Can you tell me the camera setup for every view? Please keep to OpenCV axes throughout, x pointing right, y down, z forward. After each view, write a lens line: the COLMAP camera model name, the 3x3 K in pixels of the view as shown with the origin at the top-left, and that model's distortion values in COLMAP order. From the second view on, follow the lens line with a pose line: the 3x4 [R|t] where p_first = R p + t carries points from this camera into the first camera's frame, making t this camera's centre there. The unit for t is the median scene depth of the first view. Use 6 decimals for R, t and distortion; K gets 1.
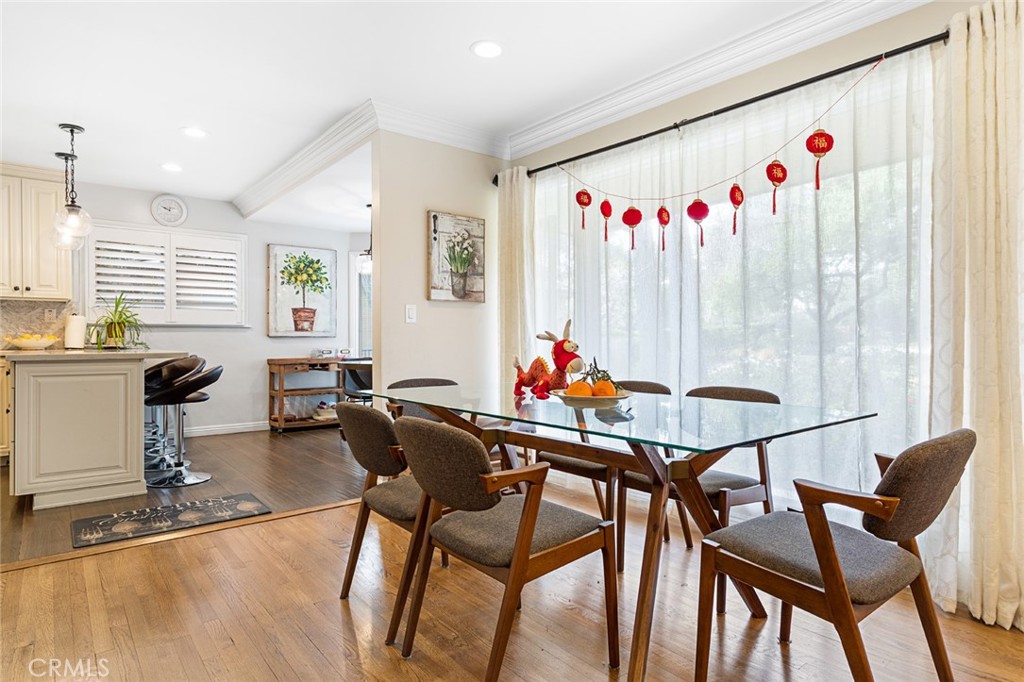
lens RADIAL K [[573.8, 0, 512.0], [0, 573.8, 337.7], [0, 0, 1]] dist [-0.015332, 0.000604]
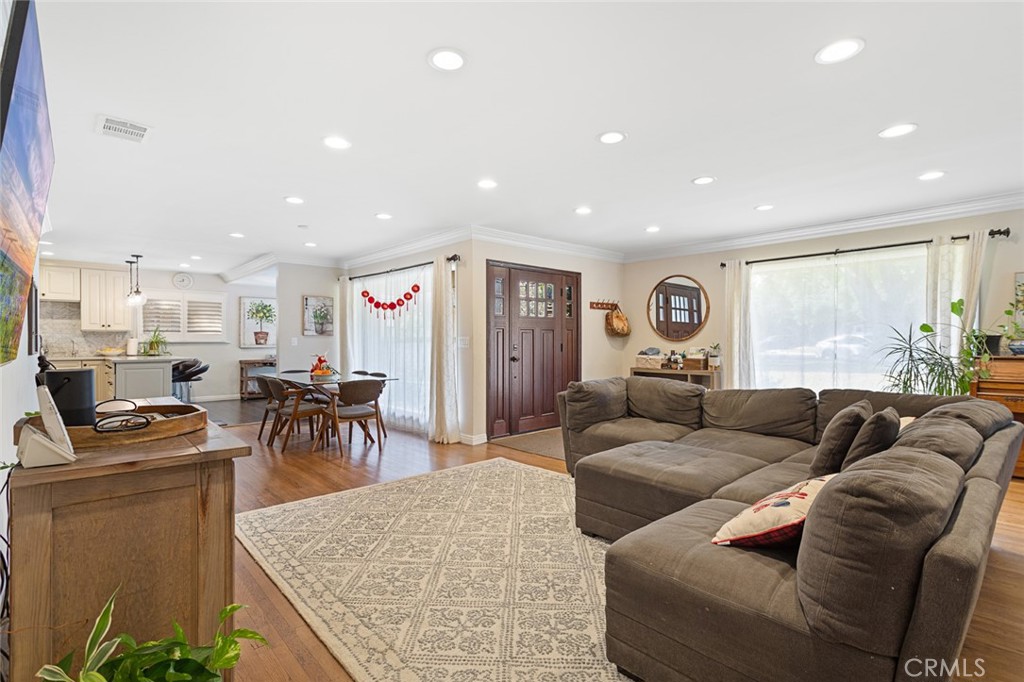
lens RADIAL K [[495.9, 0, 516.7], [0, 495.9, 337.6], [0, 0, 1]] dist [0.002629, 0.000598]
pose [[0.998588, 0.004656, 0.052914, 0.375083], [-0.004587, 0.999988, -0.001423, -0.036887], [-0.052920, 0.001178, 0.998598, -0.631755]]
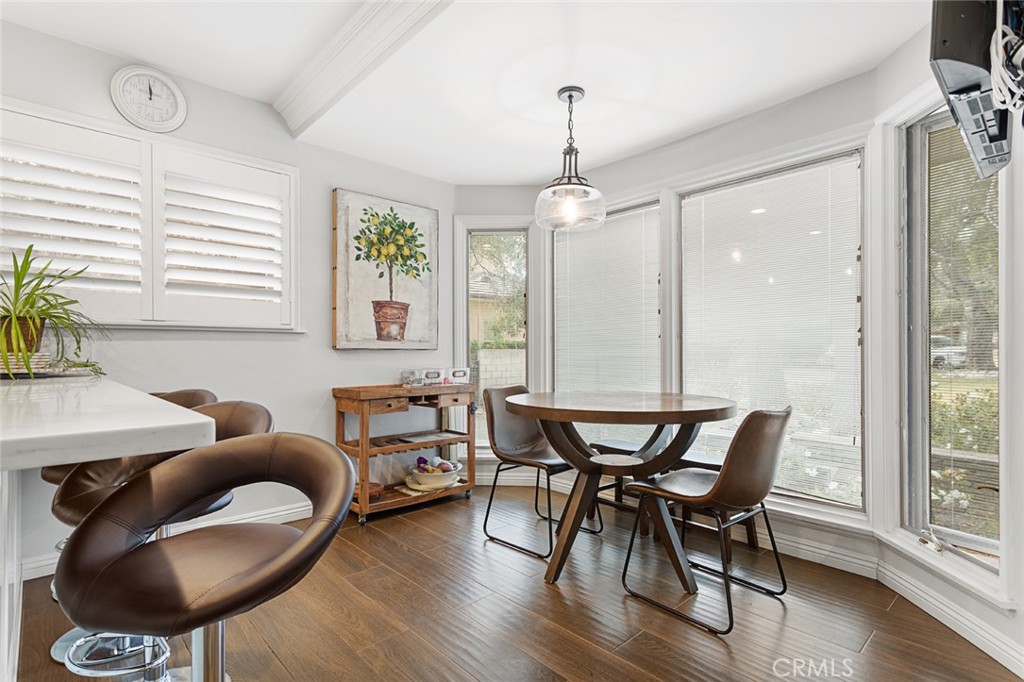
lens RADIAL K [[495.9, 0, 510.0], [0, 495.9, 348.0], [0, 0, 1]] dist [0.002629, 0.000598]
pose [[0.997614, -0.000887, 0.069033, -0.289143], [0.001191, 0.999990, -0.004350, -0.000613], [-0.069029, 0.004422, 0.997605, 0.499023]]
